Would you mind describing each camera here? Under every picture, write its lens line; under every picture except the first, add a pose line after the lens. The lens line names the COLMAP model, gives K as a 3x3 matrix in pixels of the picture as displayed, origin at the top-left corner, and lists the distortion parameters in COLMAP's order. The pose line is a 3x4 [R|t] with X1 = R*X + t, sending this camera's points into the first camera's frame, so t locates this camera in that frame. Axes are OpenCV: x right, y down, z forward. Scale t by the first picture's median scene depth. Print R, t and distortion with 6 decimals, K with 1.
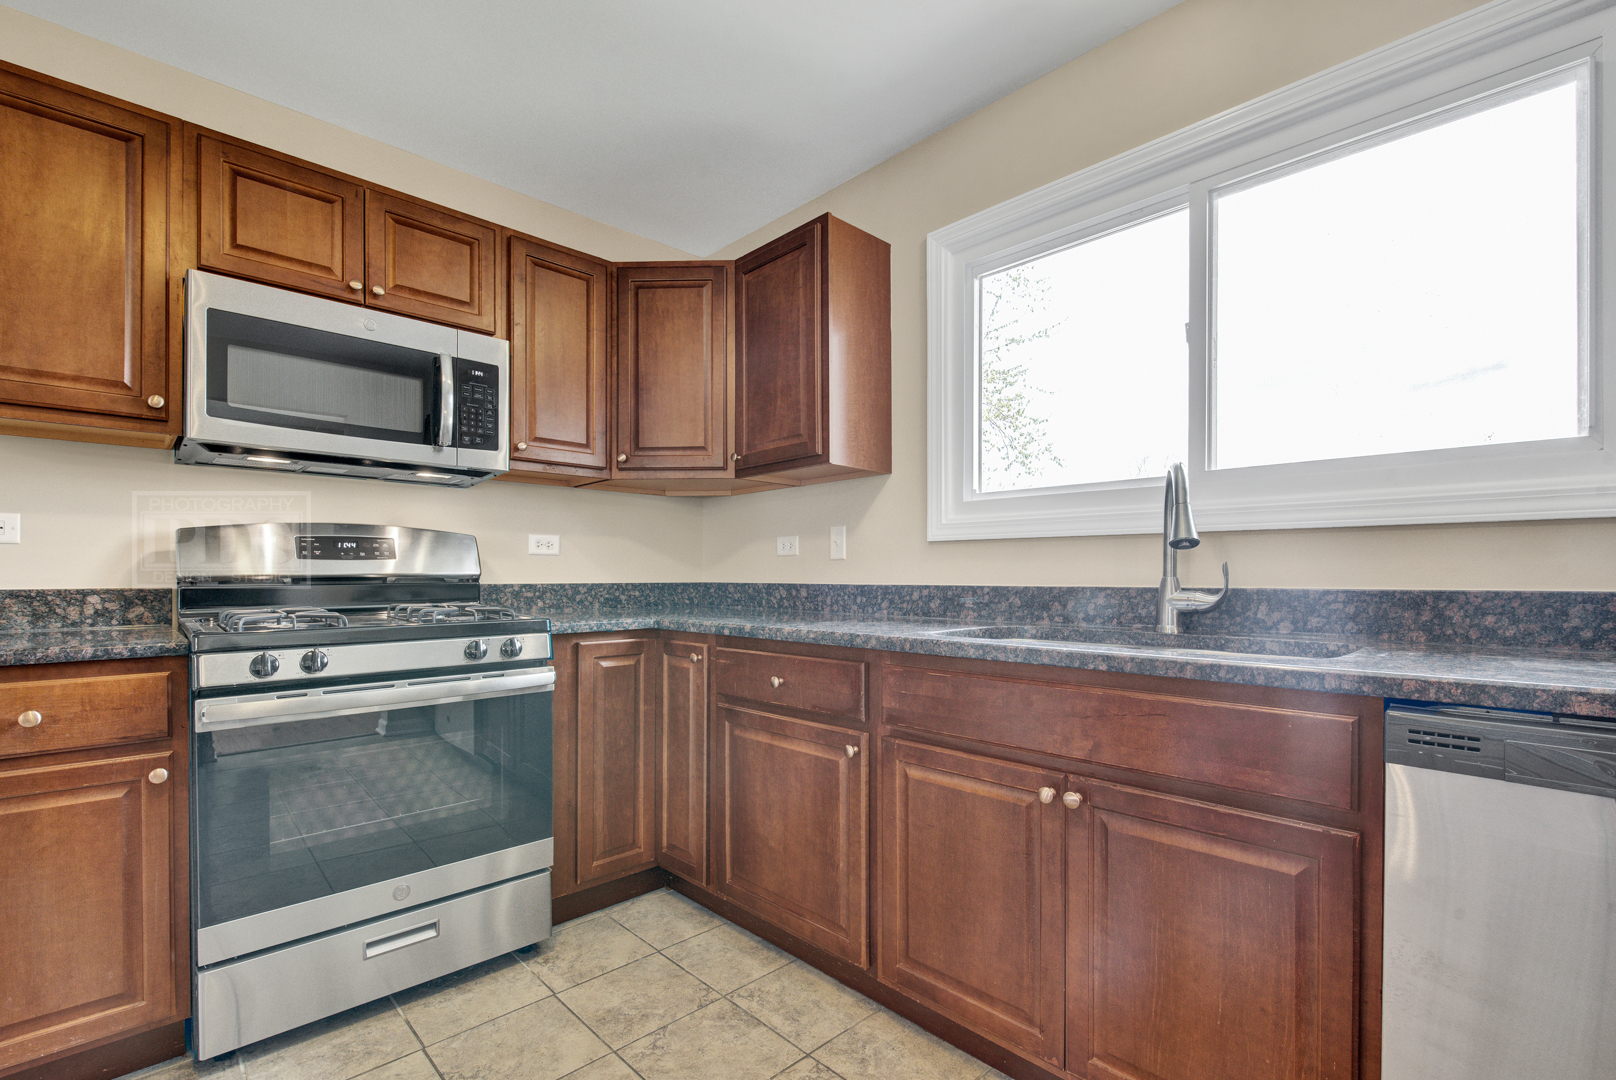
lens RADIAL K [[723.8, 0, 806.3], [0, 723.8, 579.6], [0, 0, 1]] dist [0.000310, -0.000542]
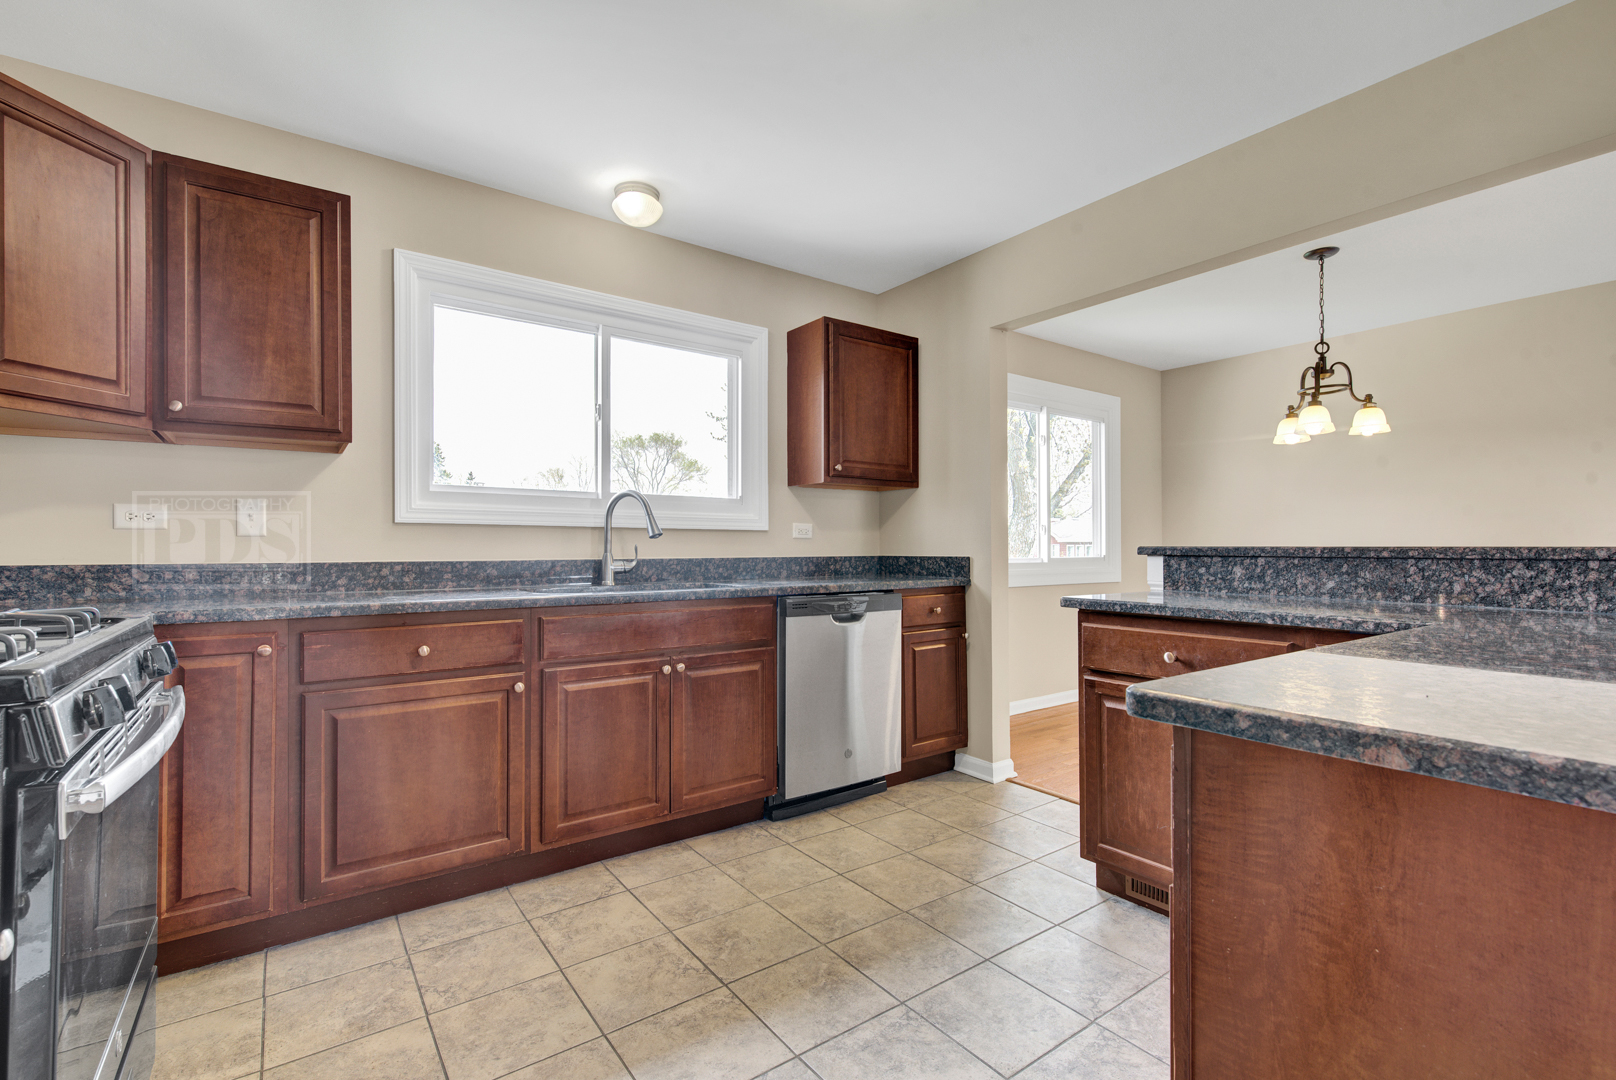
lens RADIAL K [[723.8, 0, 806.7], [0, 723.8, 545.2], [0, 0, 1]] dist [0.000310, -0.000542]
pose [[0.134115, 0.005225, 0.990952, -0.929617], [0.008667, 0.999942, -0.006445, -0.005670], [-0.990928, 0.009453, 0.134062, 0.242465]]
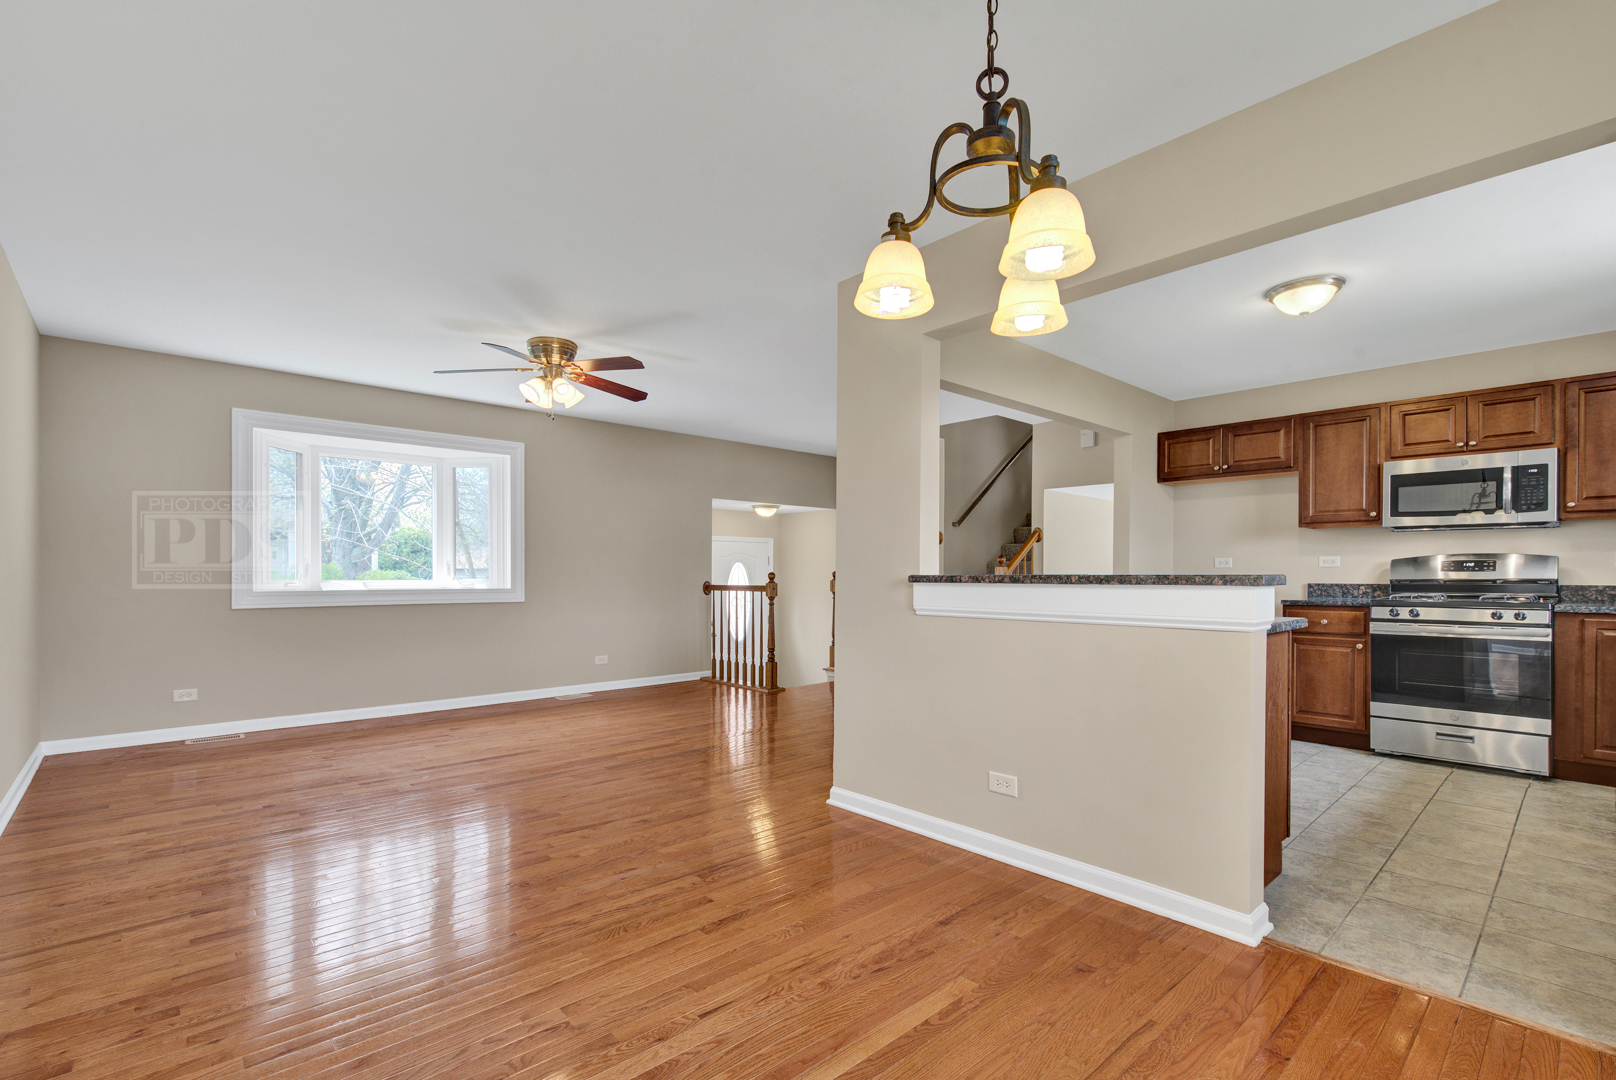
lens RADIAL K [[723.8, 0, 811.5], [0, 723.8, 574.1], [0, 0, 1]] dist [0.000310, -0.000542]
pose [[-0.015131, -0.000944, -0.999885, 1.457142], [-0.009215, 0.999957, -0.000804, -0.001754], [0.999843, 0.009202, -0.015140, -0.833980]]
